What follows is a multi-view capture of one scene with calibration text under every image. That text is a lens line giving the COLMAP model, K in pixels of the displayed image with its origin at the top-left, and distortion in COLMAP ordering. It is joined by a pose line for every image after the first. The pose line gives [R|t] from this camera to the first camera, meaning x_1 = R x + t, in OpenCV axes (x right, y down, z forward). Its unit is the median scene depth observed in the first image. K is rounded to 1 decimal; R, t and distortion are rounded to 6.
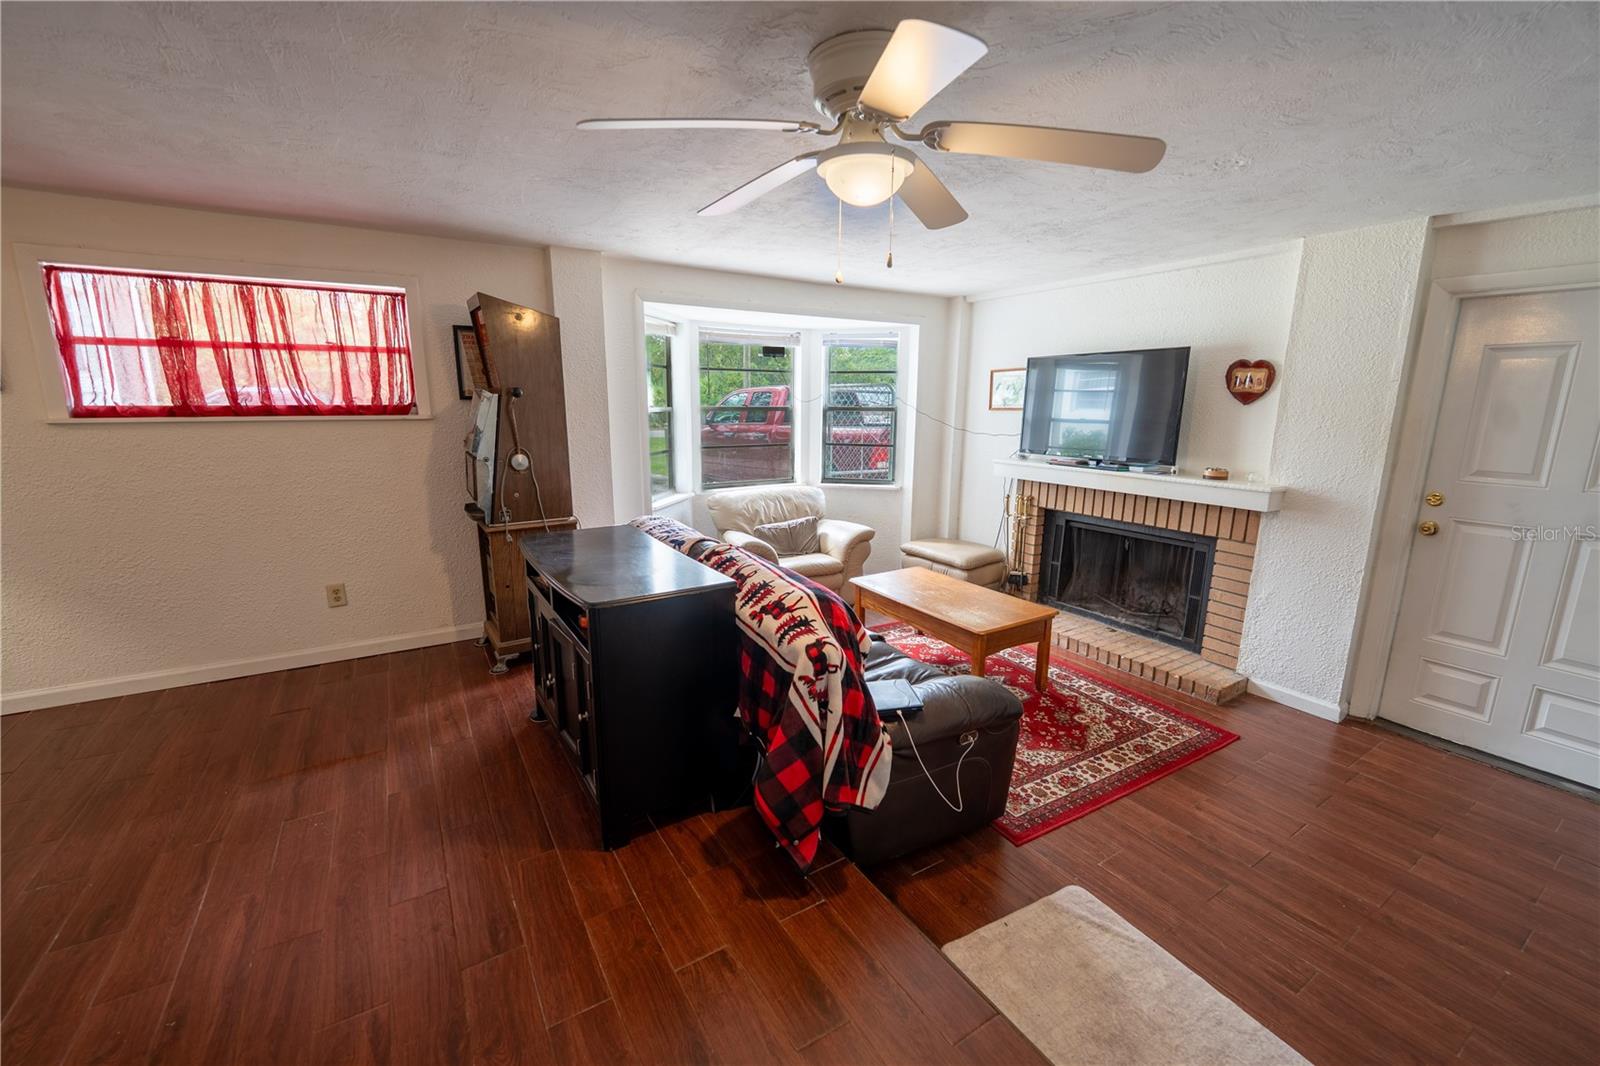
lens RADIAL K [[653.5, 0, 800.0], [0, 653.5, 533.0], [0, 0, 1]] dist [-0.020136, -0.000065]
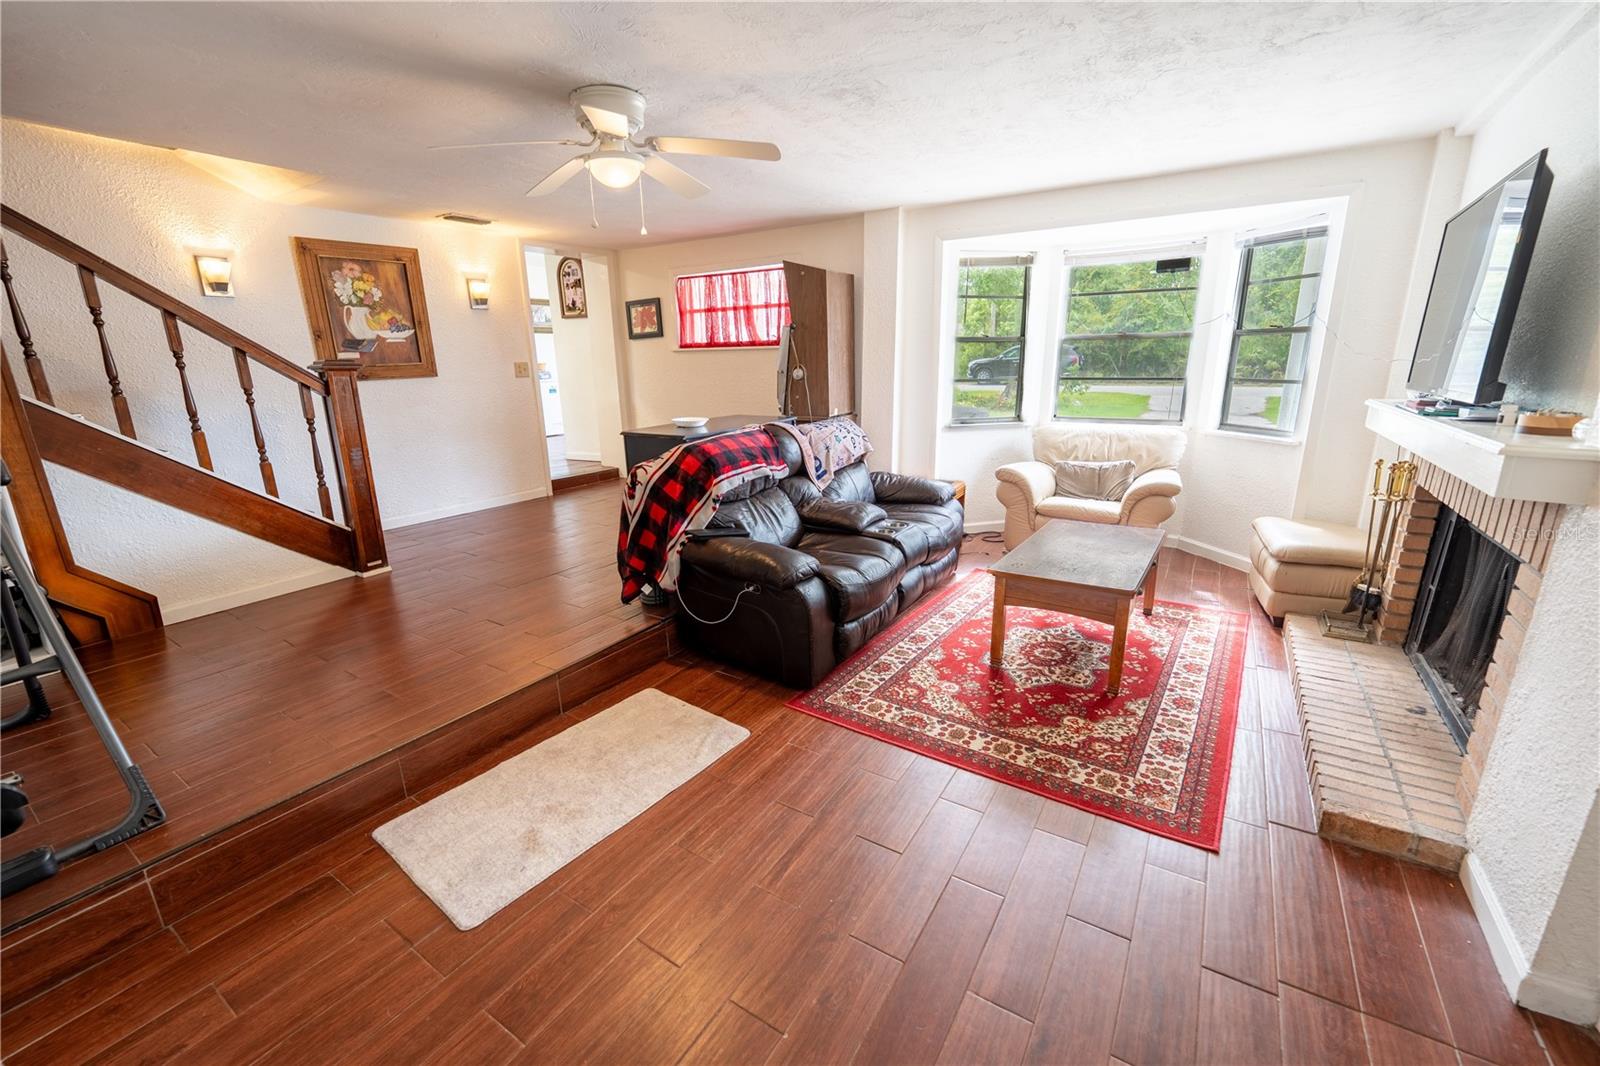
lens RADIAL K [[656.7, 0, 800.0], [0, 656.7, 533.0], [0, 0, 1]] dist [0.000321, 0.000101]
pose [[0.428424, 0.224152, -0.875334, 0.956224], [-0.155308, 0.972592, 0.173043, -0.020997], [0.890130, 0.061811, 0.451494, 0.344187]]
